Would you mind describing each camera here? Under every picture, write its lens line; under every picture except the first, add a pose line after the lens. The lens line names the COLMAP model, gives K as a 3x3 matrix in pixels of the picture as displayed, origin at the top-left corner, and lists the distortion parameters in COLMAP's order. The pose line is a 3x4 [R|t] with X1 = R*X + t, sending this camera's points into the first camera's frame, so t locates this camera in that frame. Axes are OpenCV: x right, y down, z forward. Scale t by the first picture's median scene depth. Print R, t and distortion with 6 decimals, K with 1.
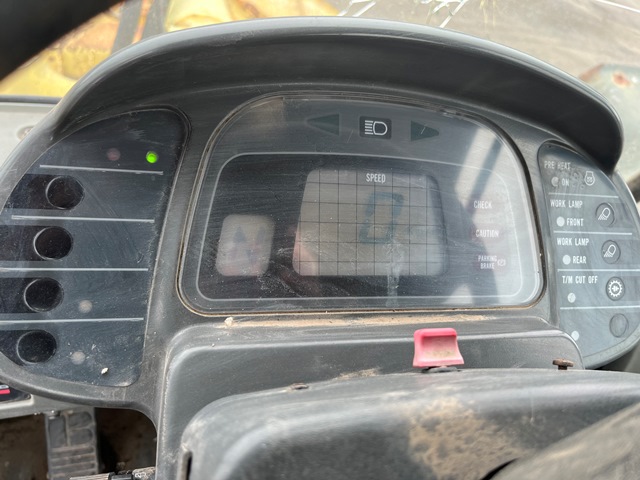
lens RADIAL K [[478.6, 0, 320.7], [0, 478.6, 240.0], [0, 0, 1]] dist [-0.000197, -0.014808]
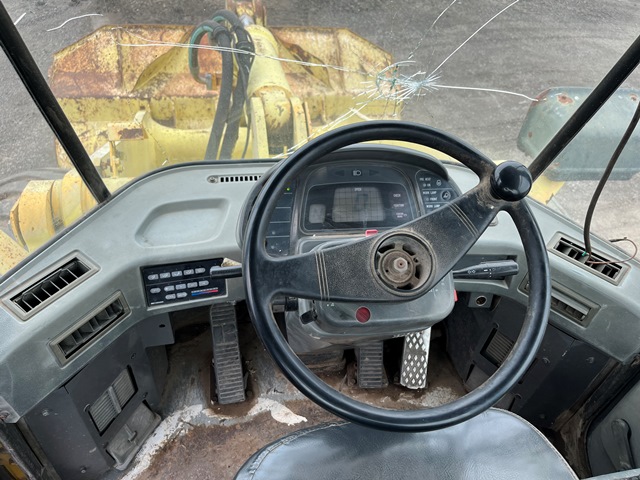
lens RADIAL K [[478.6, 0, 319.3], [0, 478.6, 240.4], [0, 0, 1]] dist [-0.000197, -0.014808]
pose [[0.991476, -0.067676, -0.111332, 0.048992], [0.066077, 0.997652, -0.017997, 0.067374], [0.112288, 0.010487, 0.993620, -0.565142]]
